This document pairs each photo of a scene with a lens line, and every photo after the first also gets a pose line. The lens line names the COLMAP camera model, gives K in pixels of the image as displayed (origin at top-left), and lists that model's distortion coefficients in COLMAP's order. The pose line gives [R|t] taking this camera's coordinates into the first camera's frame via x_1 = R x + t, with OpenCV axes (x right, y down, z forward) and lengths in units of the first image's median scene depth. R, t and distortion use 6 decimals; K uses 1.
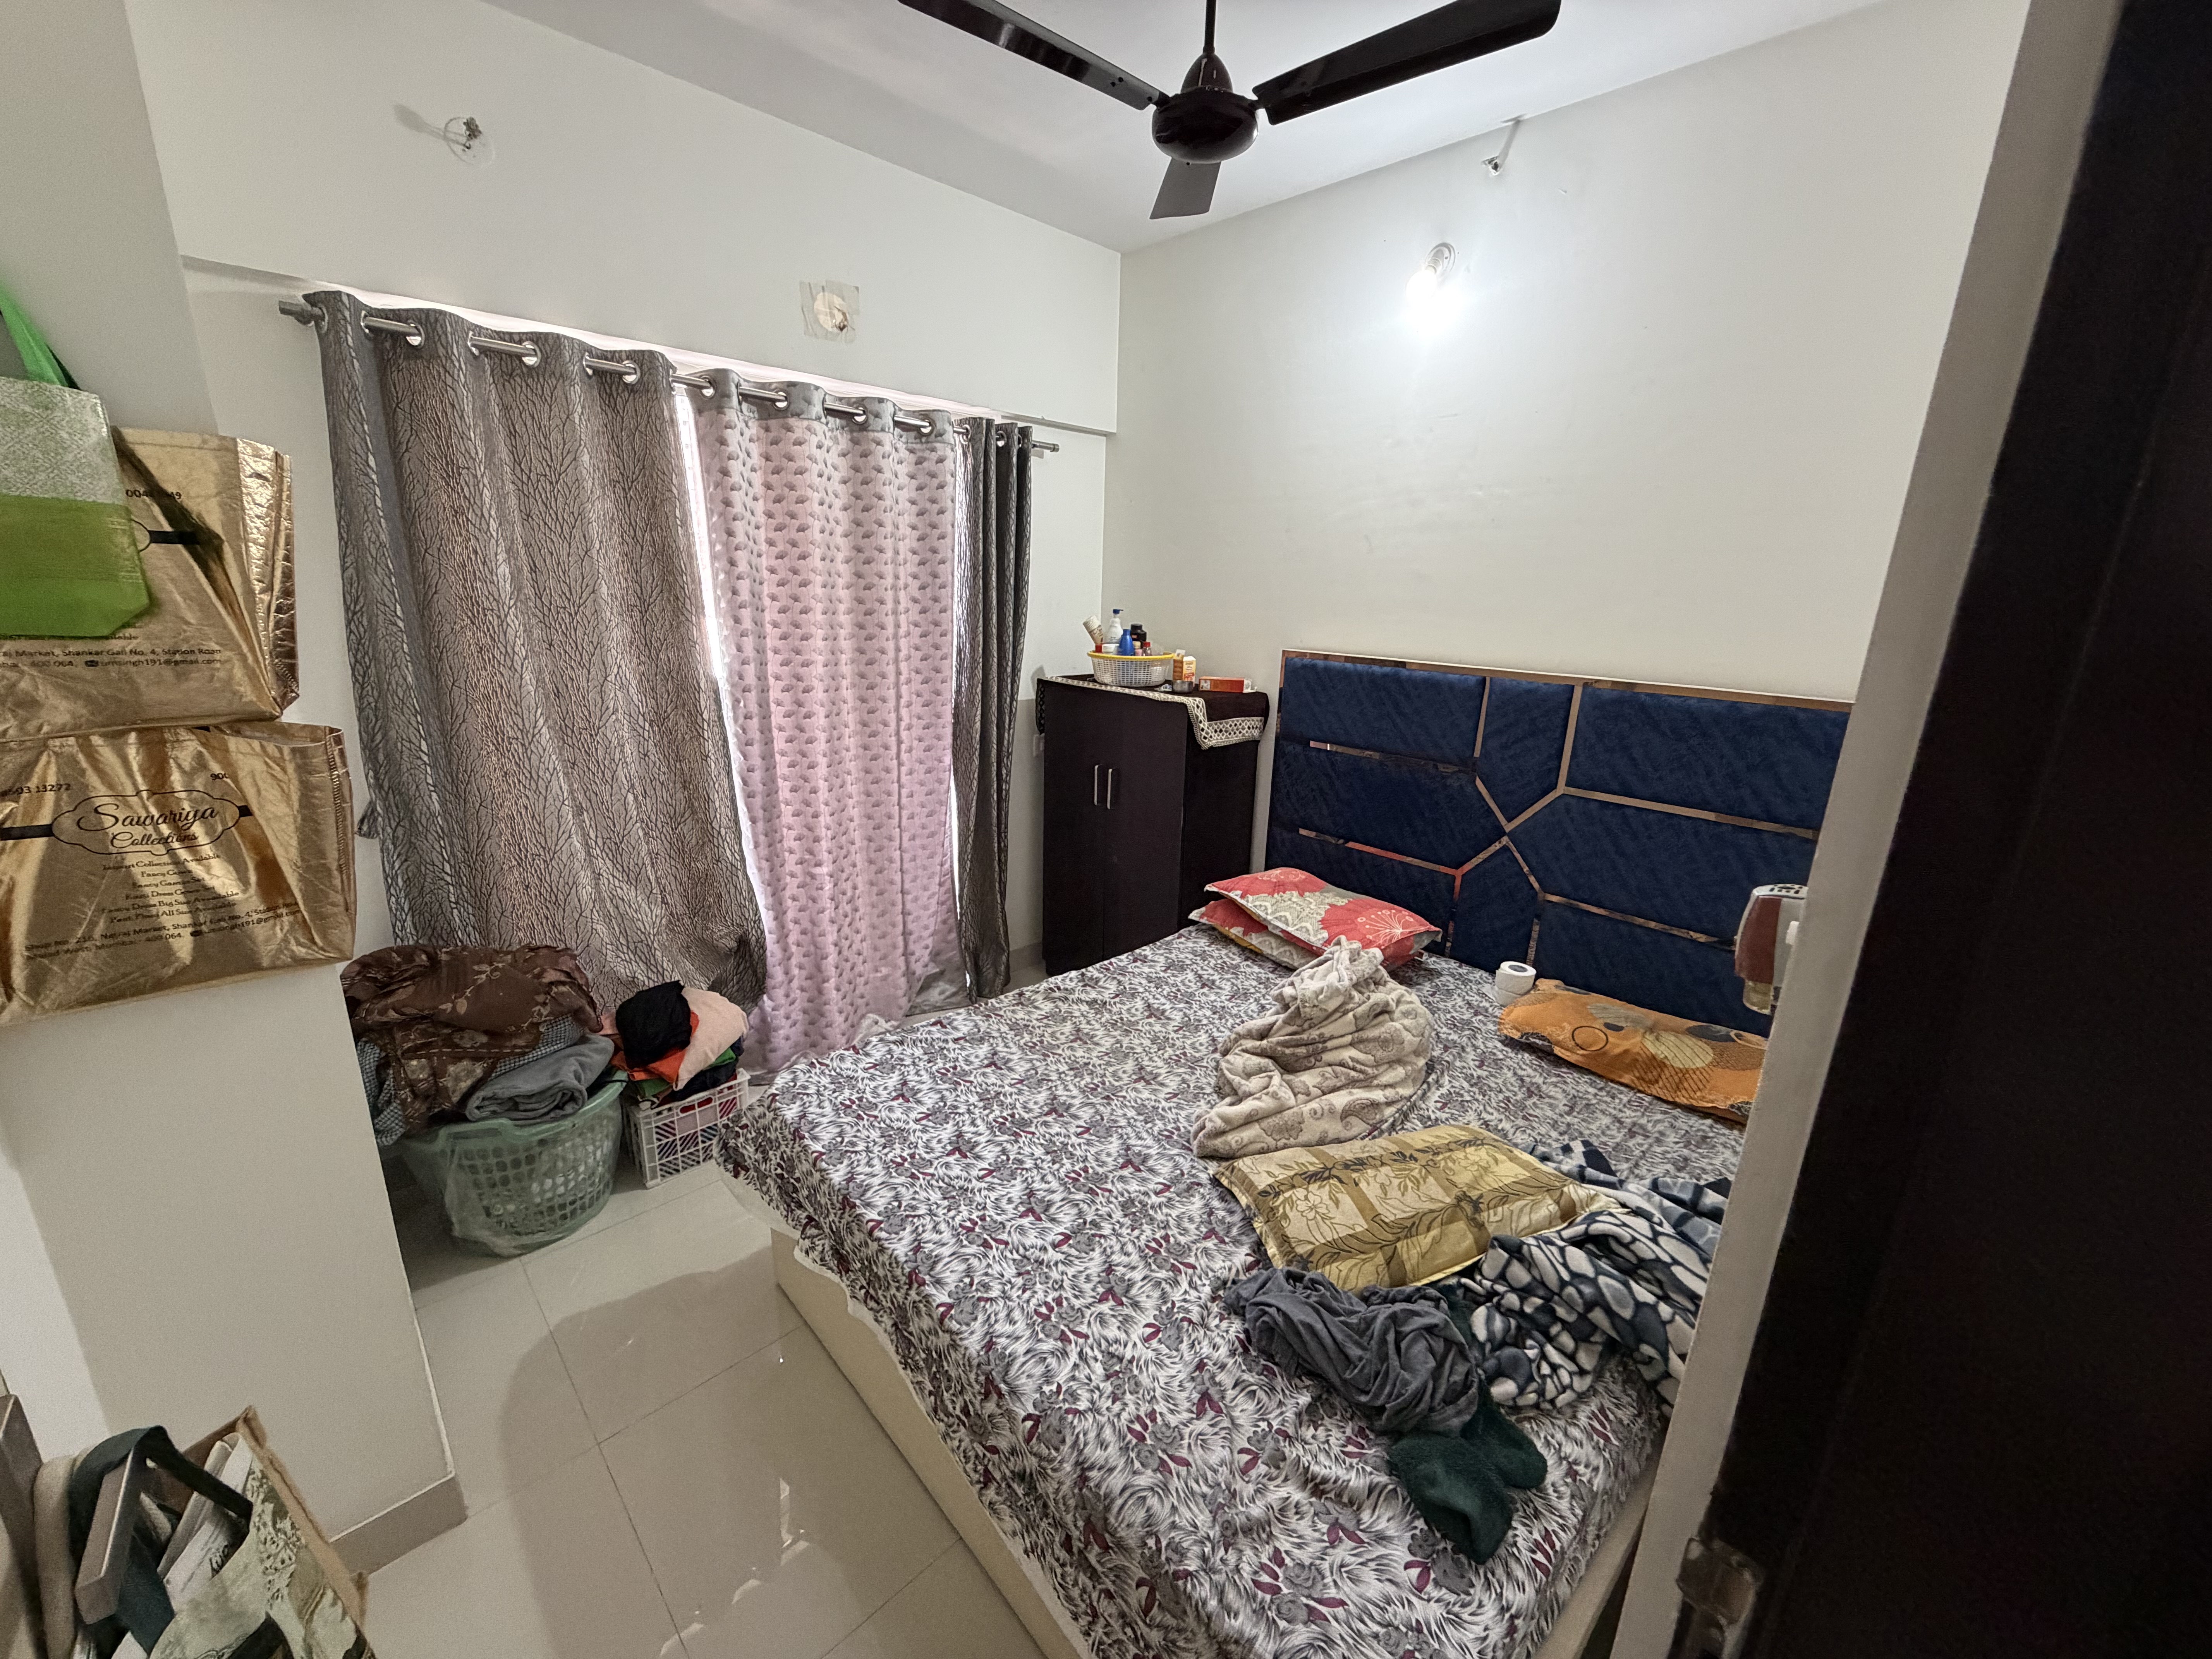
lens RADIAL K [[883.8, 0, 1101.6], [0, 883.8, 825.6], [0, 0, 1]] dist [0.000704, -0.000437]
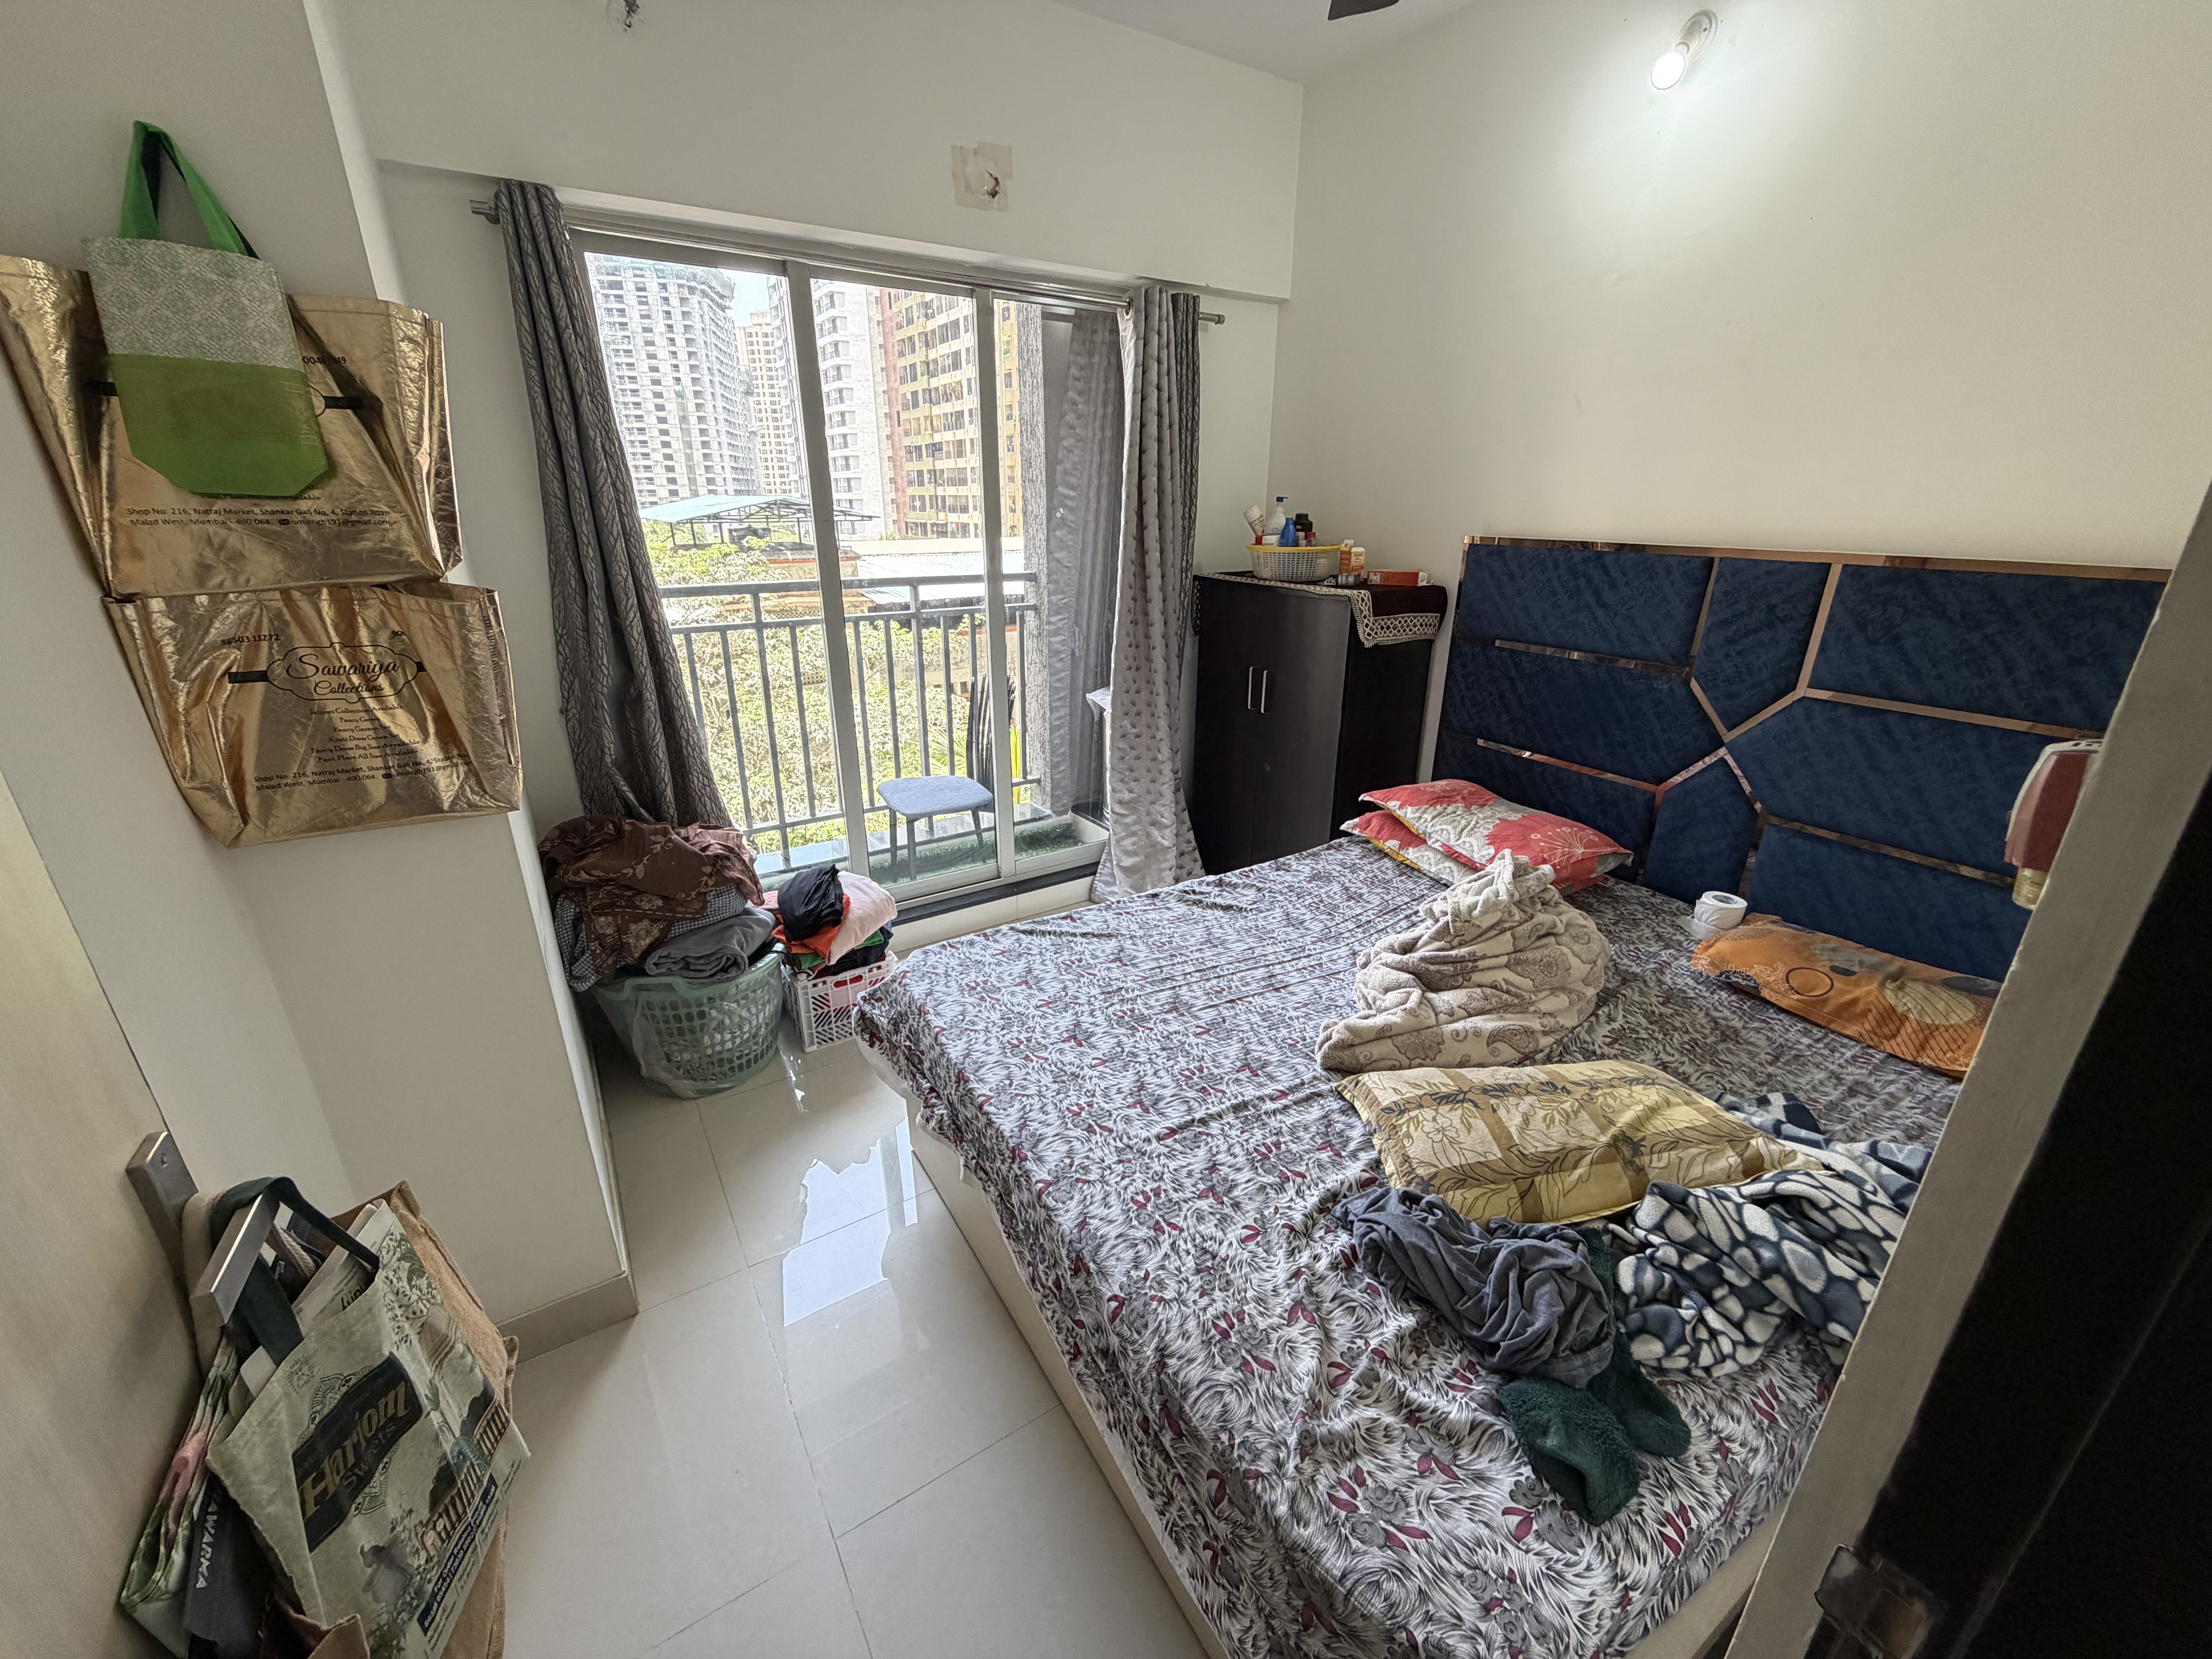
lens RADIAL K [[883.8, 0, 1101.6], [0, 883.8, 825.6], [0, 0, 1]] dist [0.000704, -0.000437]
pose [[0.980126, 0.042927, -0.193677, 0.065340], [-0.026303, 0.995808, 0.087602, 0.052908], [0.196626, -0.080766, 0.977146, 0.069149]]
